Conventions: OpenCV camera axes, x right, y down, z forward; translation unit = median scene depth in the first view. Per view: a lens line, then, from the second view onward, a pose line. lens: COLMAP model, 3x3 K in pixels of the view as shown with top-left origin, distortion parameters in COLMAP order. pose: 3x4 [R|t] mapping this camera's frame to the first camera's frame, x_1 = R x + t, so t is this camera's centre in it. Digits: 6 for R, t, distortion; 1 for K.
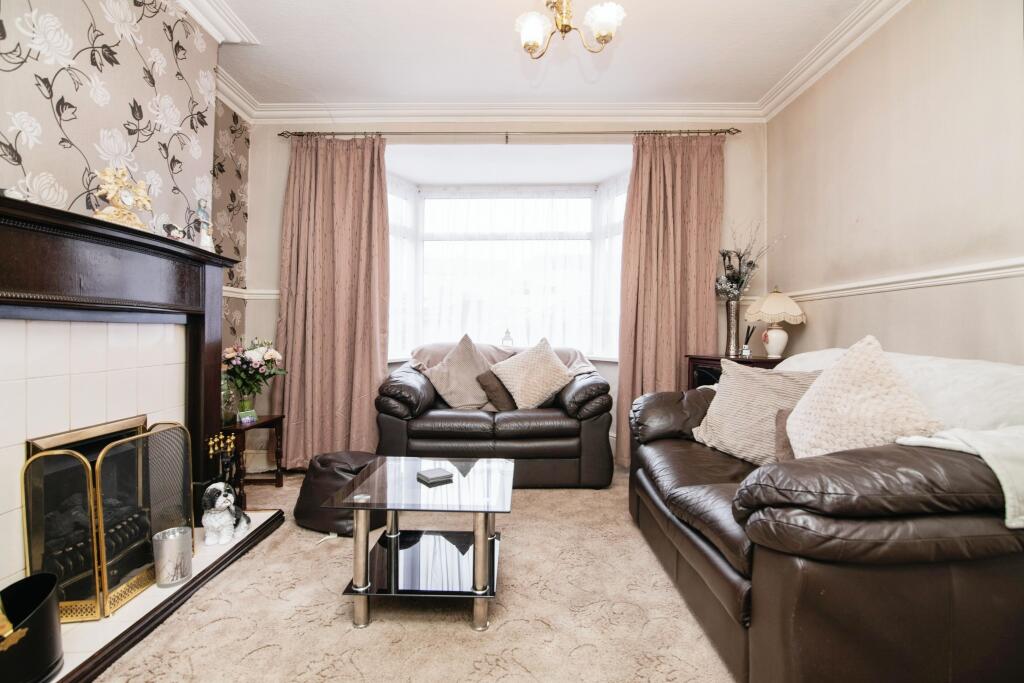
lens RADIAL K [[474.6, 0, 509.4], [0, 474.6, 356.3], [0, 0, 1]] dist [-0.014424, 0.000423]
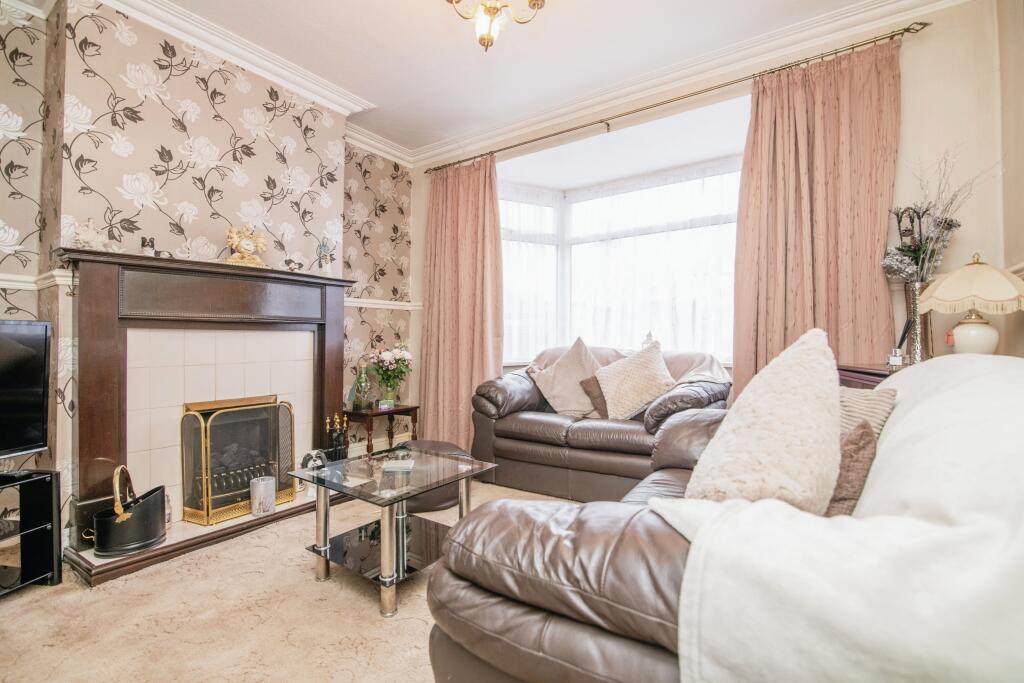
lens RADIAL K [[474.6, 0, 509.4], [0, 474.6, 356.3], [0, 0, 1]] dist [-0.014424, 0.000423]
pose [[0.820979, 0.013147, -0.570808, 0.383974], [-0.020387, 0.999772, -0.006295, 0.000952], [0.570595, 0.016805, 0.821060, 0.141224]]
